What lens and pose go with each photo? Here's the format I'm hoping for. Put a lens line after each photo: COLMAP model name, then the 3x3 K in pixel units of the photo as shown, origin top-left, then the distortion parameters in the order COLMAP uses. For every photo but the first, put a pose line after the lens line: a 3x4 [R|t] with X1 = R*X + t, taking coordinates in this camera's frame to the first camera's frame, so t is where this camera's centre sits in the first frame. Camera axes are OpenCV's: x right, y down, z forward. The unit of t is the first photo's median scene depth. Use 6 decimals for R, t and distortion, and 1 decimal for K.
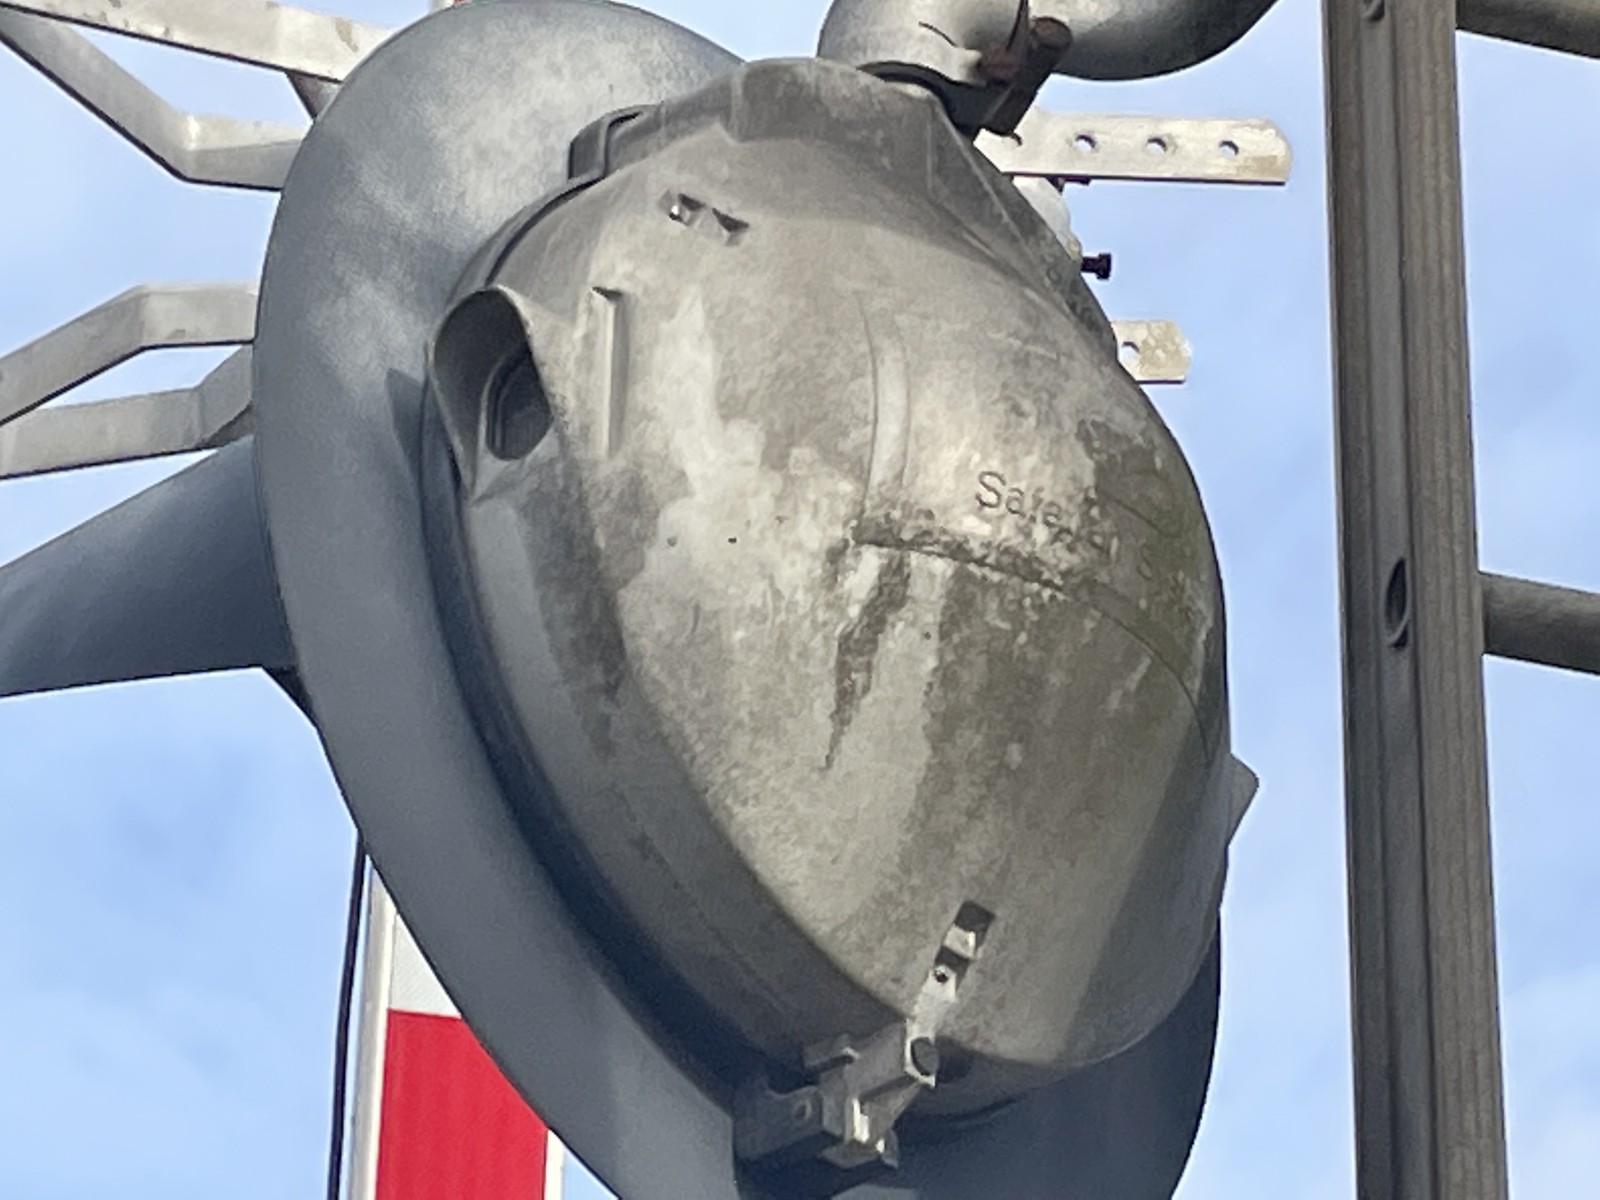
lens RADIAL K [[6356.1, 0, 800.0], [0, 6356.1, 600.0], [0, 0, 1]] dist [0.026359, 2.046598]
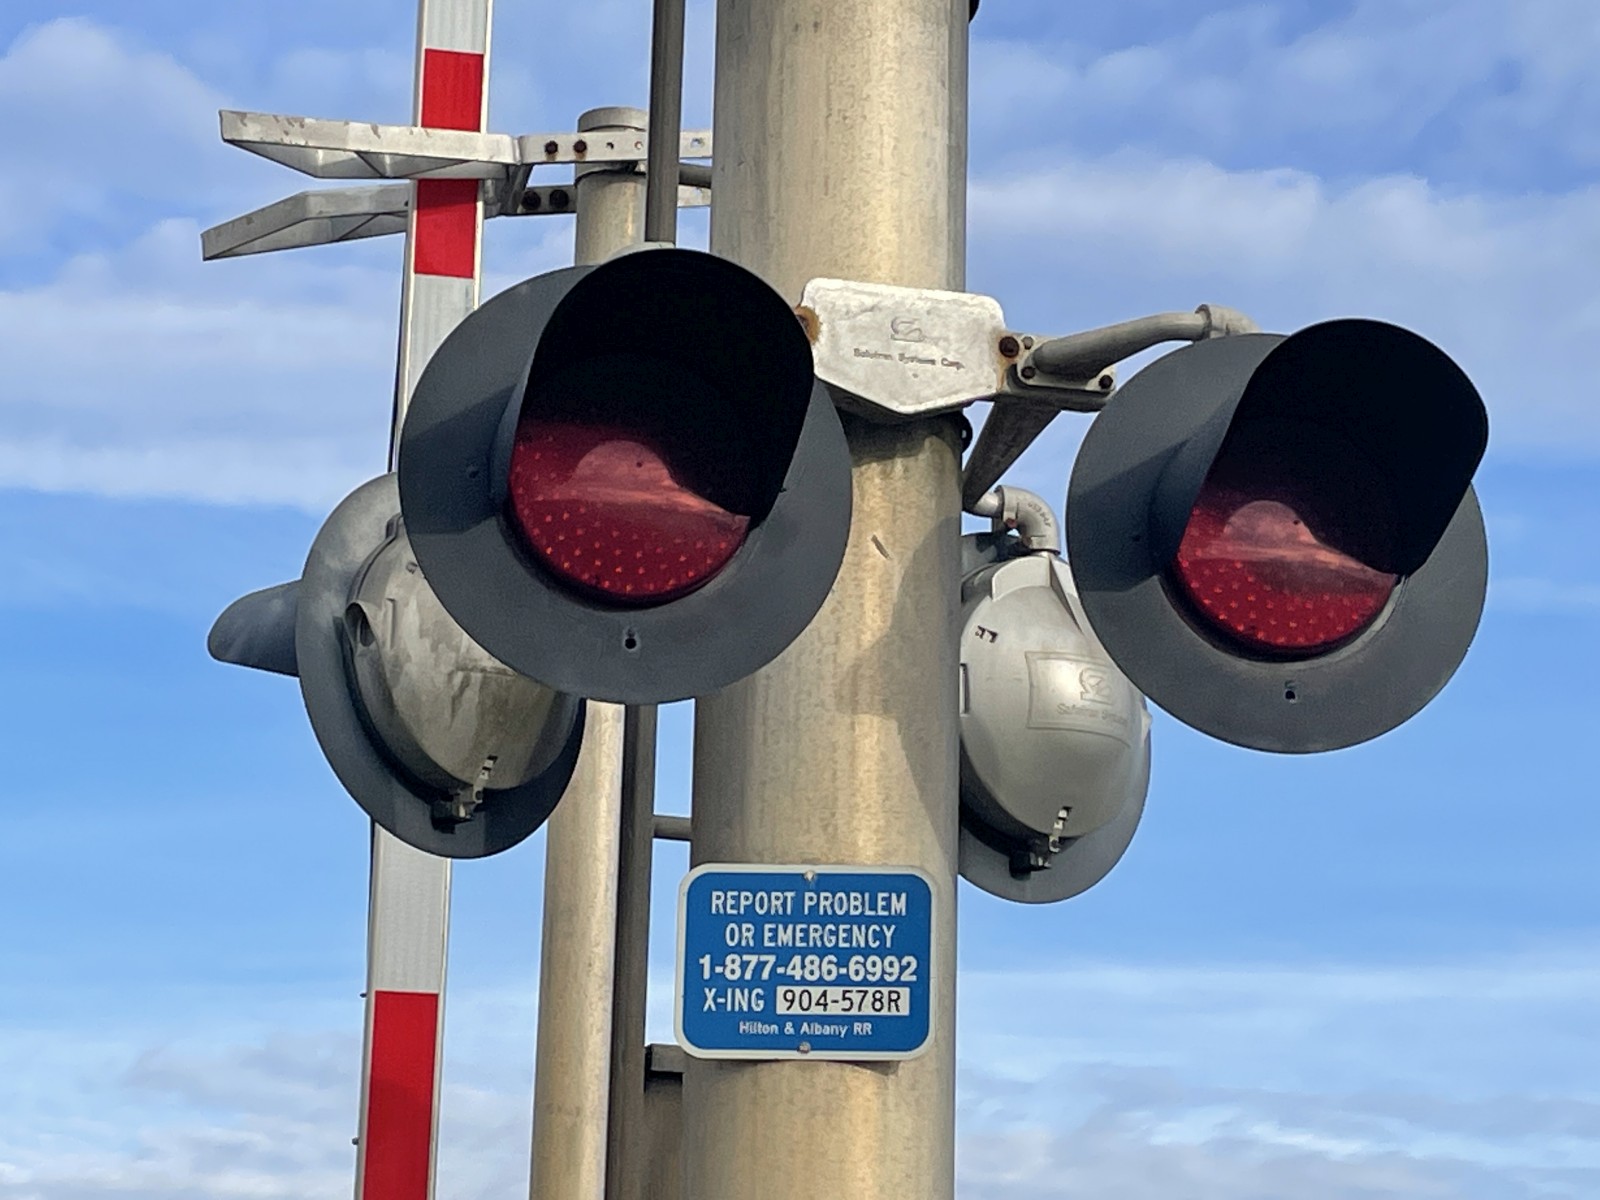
lens RADIAL K [[3869.6, 0, 800.0], [0, 3869.6, 600.0], [0, 0, 1]] dist [0.267219, 0.203322]
pose [[0.999954, -0.004415, -0.008471, 0.234414], [0.006611, 0.959967, 0.280035, -0.697938], [0.006896, -0.280078, 0.959953, -1.218162]]
